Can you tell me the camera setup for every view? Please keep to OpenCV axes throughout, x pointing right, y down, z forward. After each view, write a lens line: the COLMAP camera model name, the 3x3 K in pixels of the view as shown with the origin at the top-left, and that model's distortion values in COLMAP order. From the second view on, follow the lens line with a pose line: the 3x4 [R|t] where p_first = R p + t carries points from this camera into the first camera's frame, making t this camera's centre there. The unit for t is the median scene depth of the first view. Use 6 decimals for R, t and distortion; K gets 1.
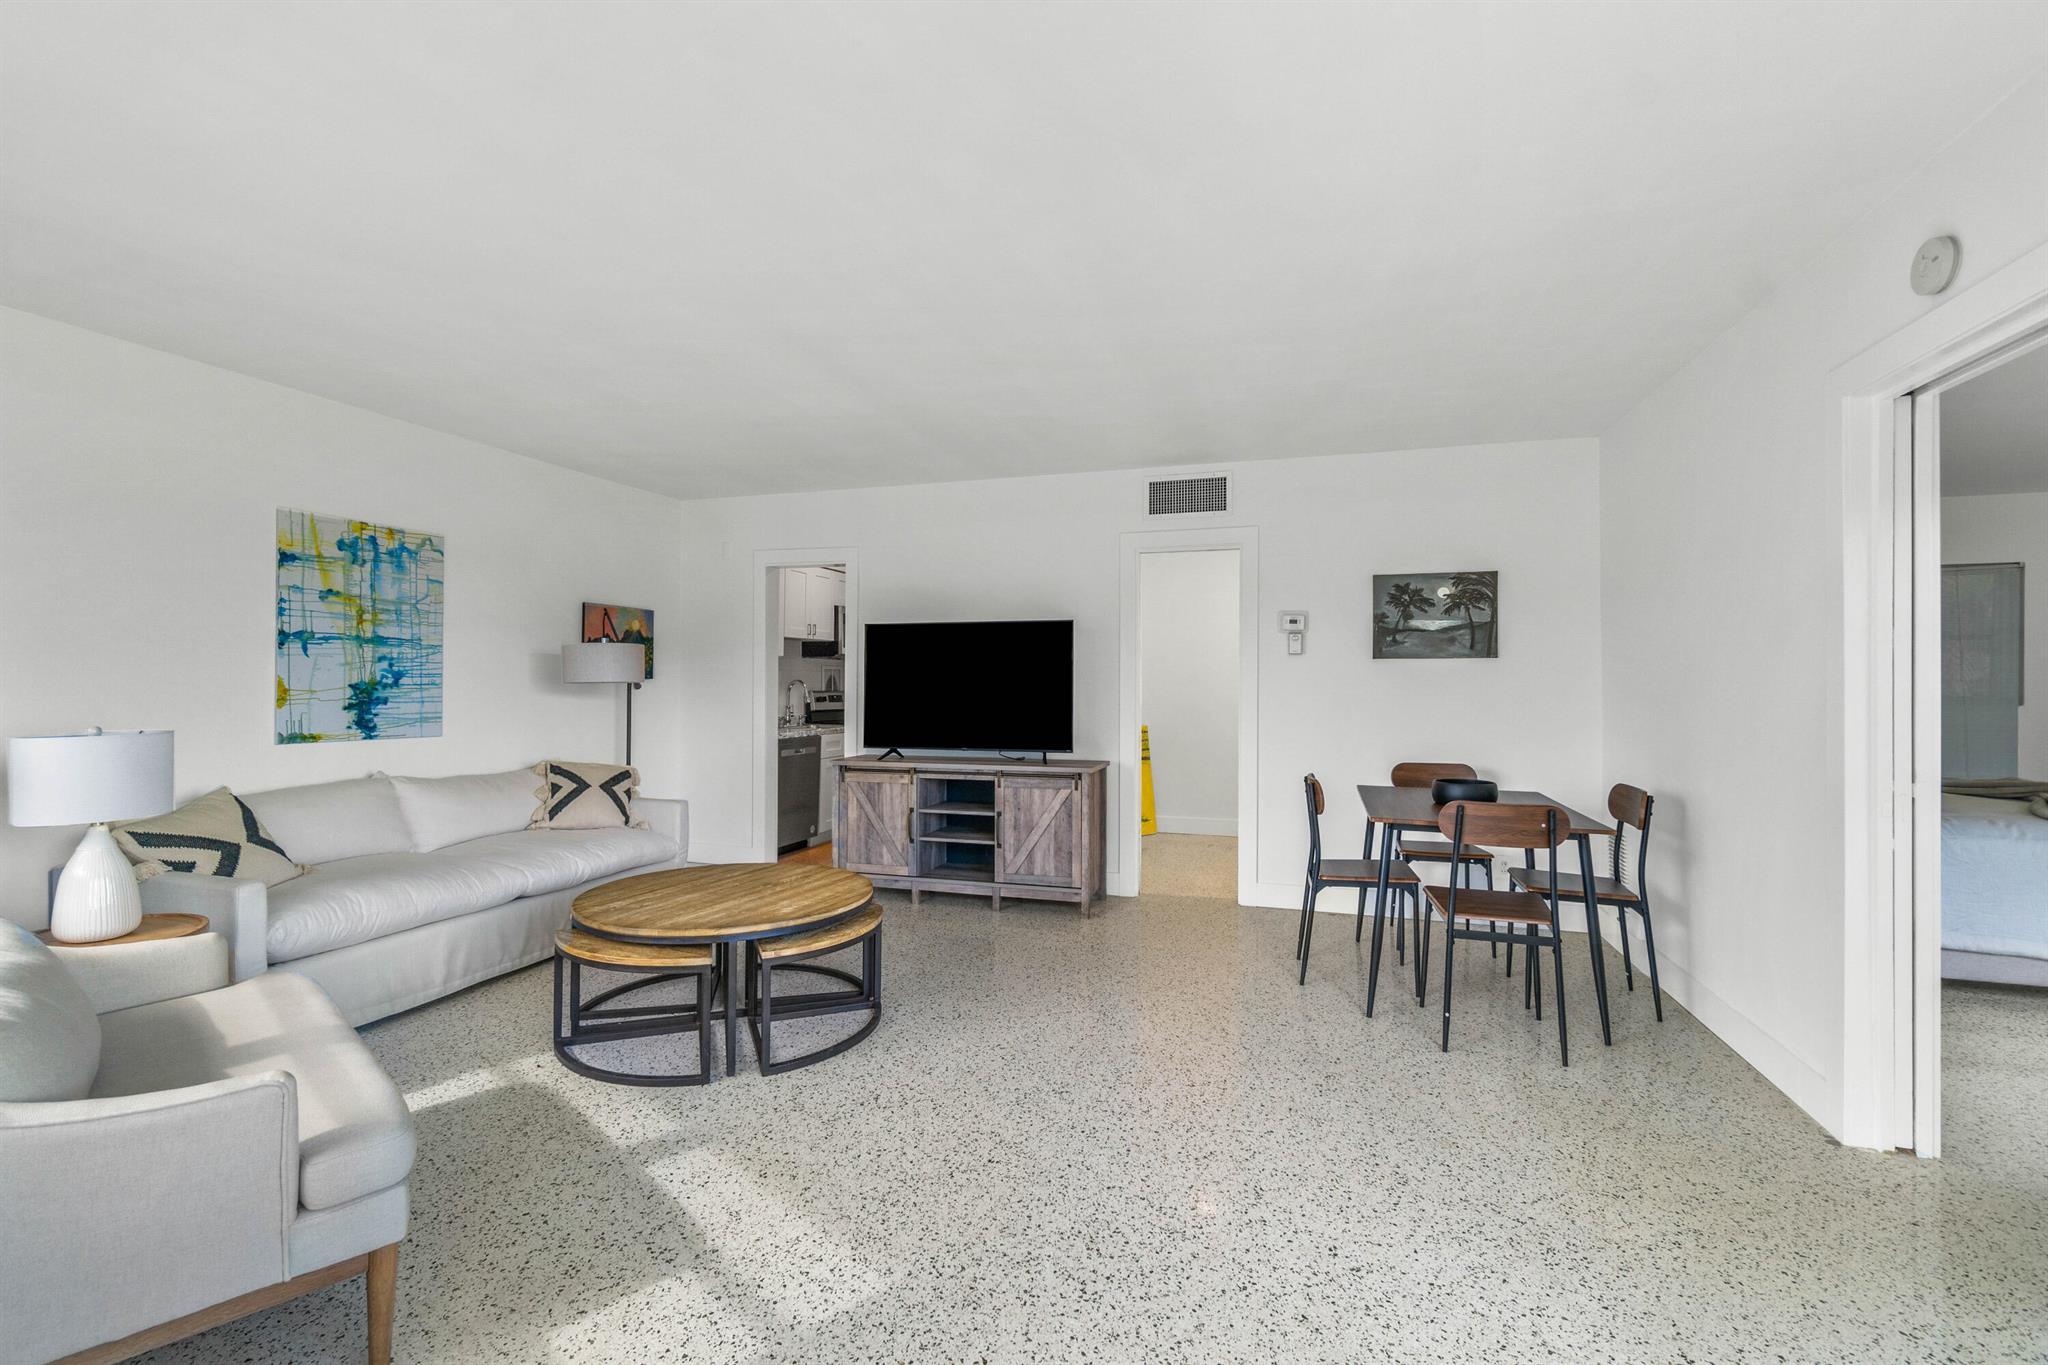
lens RADIAL K [[890.3, 0, 1024.0], [0, 890.3, 682.5], [0, 0, 1]] dist [-0.001748, -0.000405]
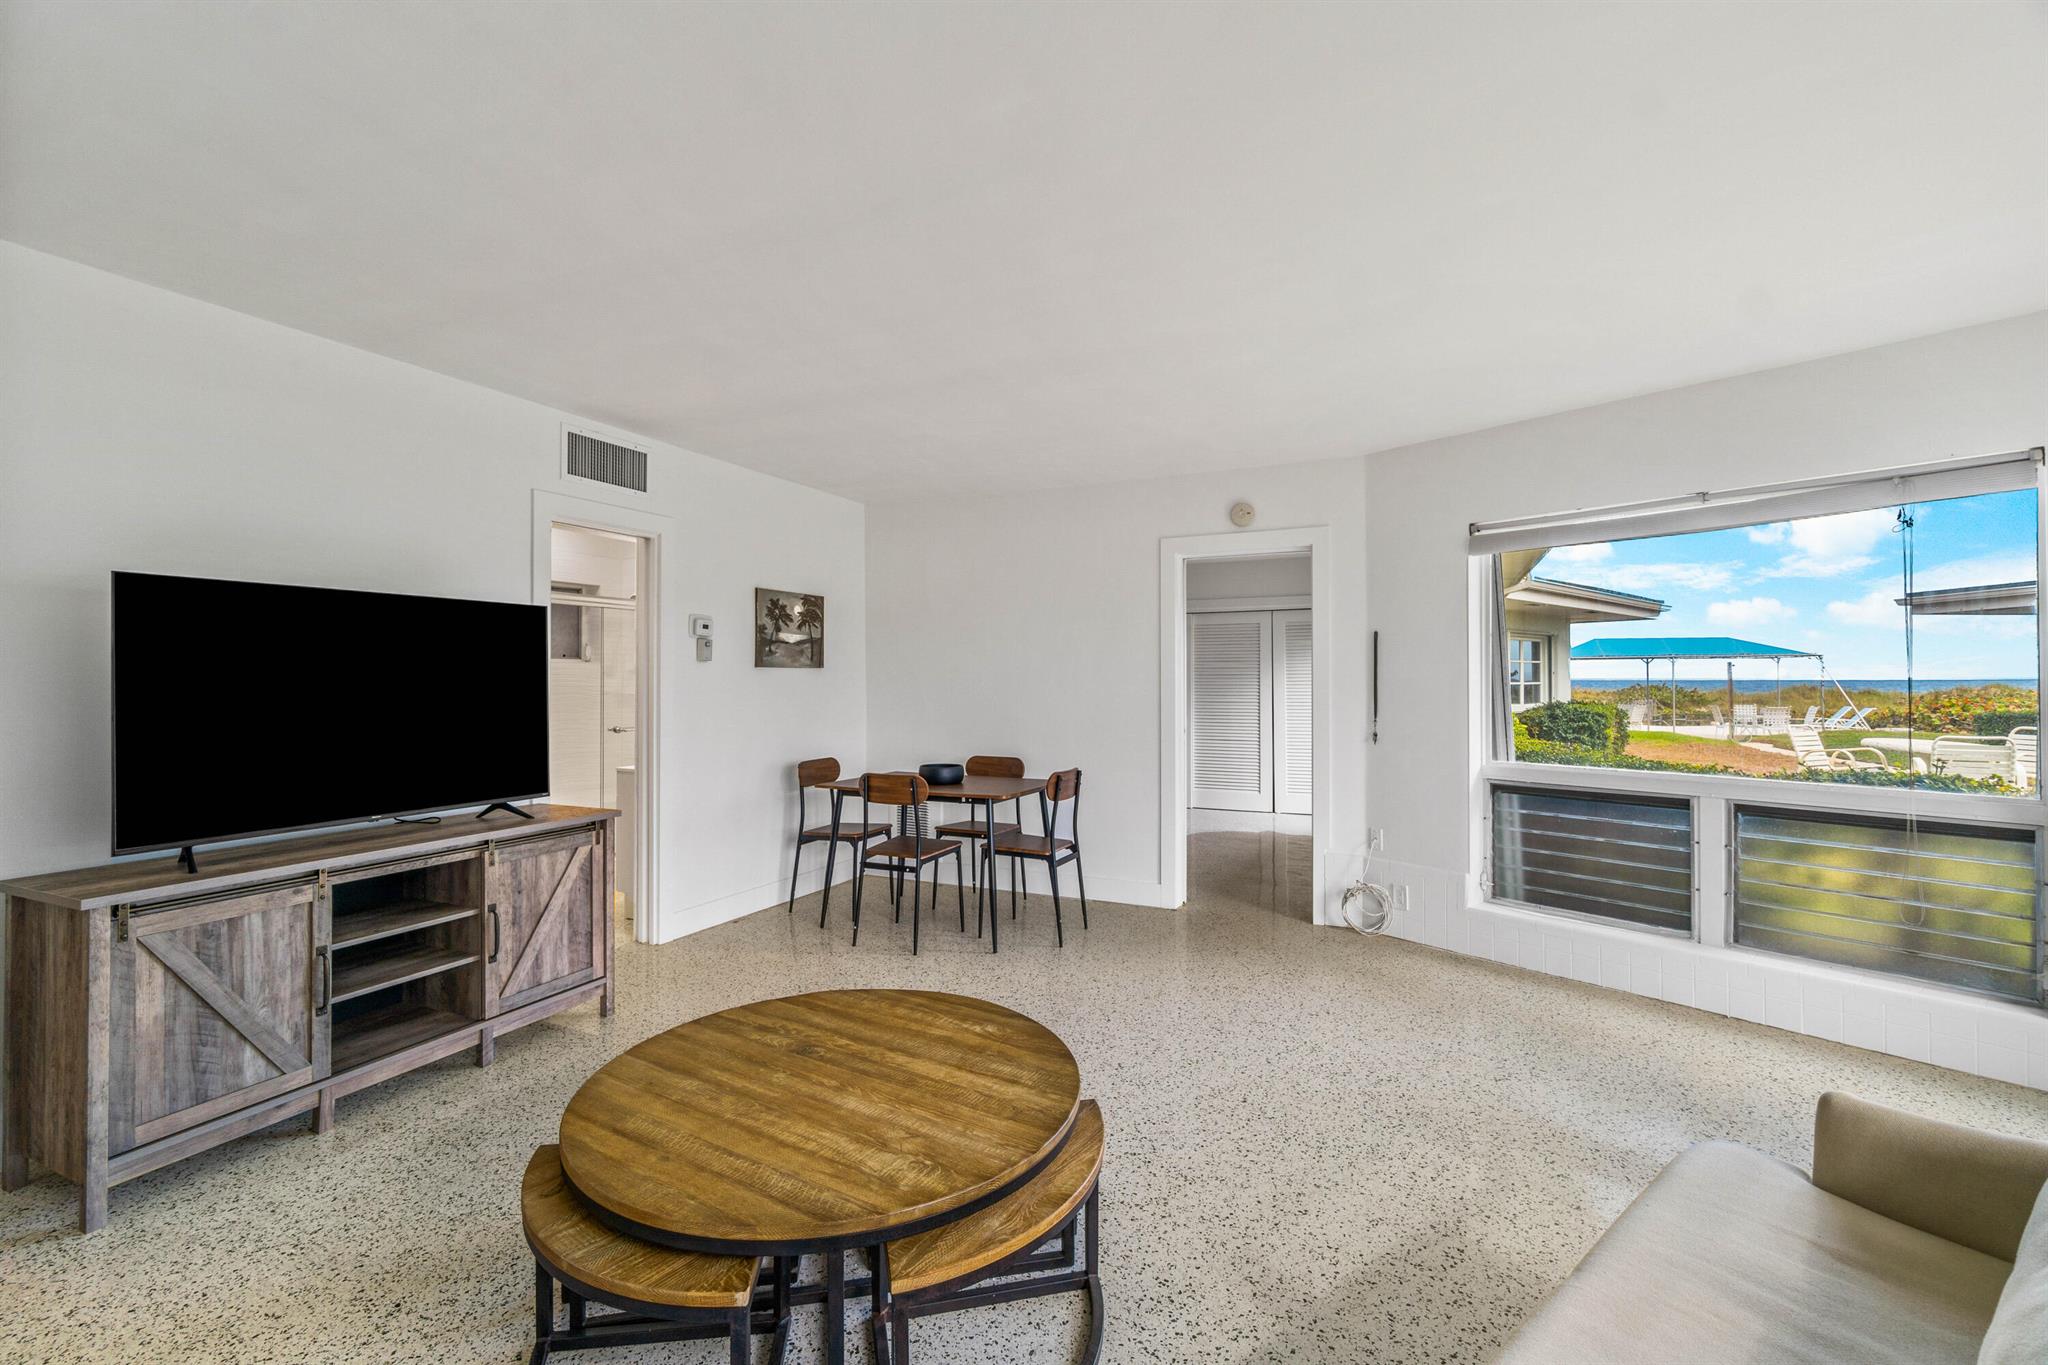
lens RADIAL K [[890.3, 0, 1024.0], [0, 890.3, 682.5], [0, 0, 1]] dist [-0.001748, -0.000405]
pose [[0.117922, -0.005166, 0.993009, -1.737621], [0.000723, 0.999987, 0.005116, -0.039476], [-0.993023, 0.000115, 0.117924, 1.601024]]
